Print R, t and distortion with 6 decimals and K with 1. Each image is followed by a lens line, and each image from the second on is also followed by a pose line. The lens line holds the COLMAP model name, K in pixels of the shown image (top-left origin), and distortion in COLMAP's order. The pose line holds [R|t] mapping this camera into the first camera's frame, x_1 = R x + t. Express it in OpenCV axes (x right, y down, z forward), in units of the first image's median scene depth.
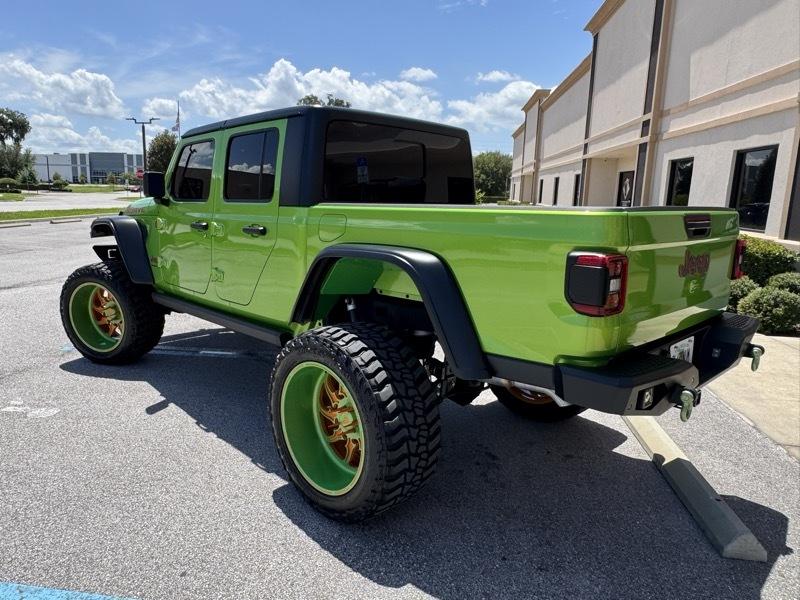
lens RADIAL K [[558.4, 0, 344.9], [0, 558.4, 300.3], [0, 0, 1]] dist [-0.020987, 0.006133]
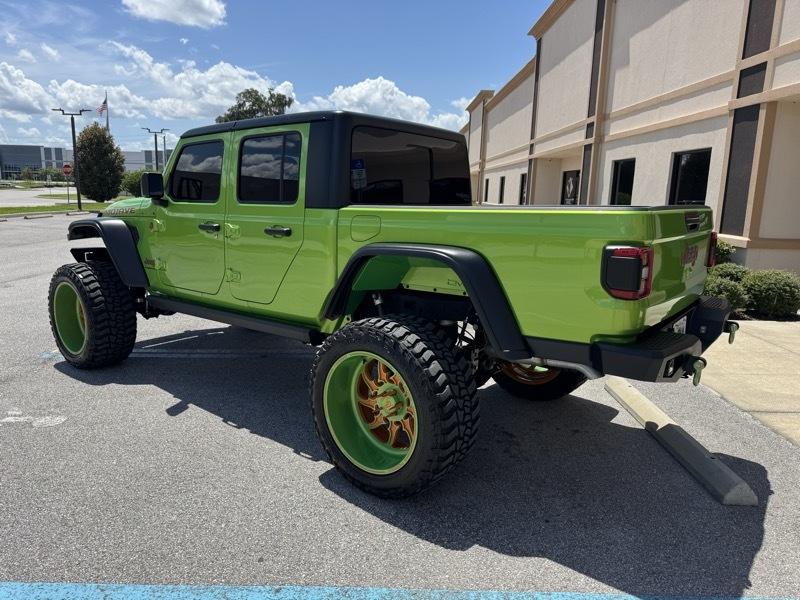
lens RADIAL K [[564.9, 0, 373.5], [0, 564.9, 297.3], [0, 0, 1]] dist [0.002597, 0.003966]
pose [[0.989812, -0.027318, 0.139737, -0.125990], [0.028114, 0.999598, -0.003727, 0.006325], [-0.139579, 0.007617, 0.990182, -0.054675]]
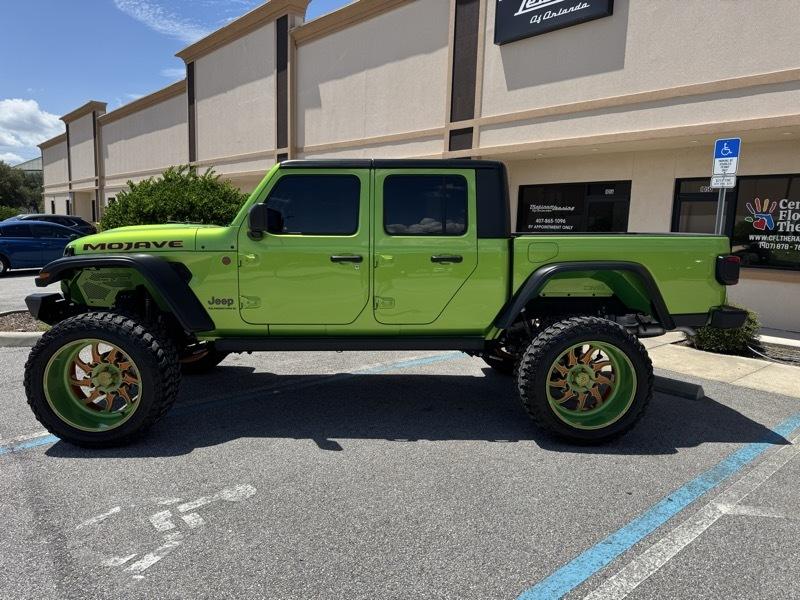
lens RADIAL K [[565.9, 0, 400.0], [0, 565.9, 300.0], [0, 0, 1]] dist [0.004390, 0.001761]
pose [[0.653829, -0.107948, 0.748902, -0.992648], [0.134480, 0.990591, 0.025378, -0.070231], [-0.744596, 0.084119, 0.662194, 0.237180]]
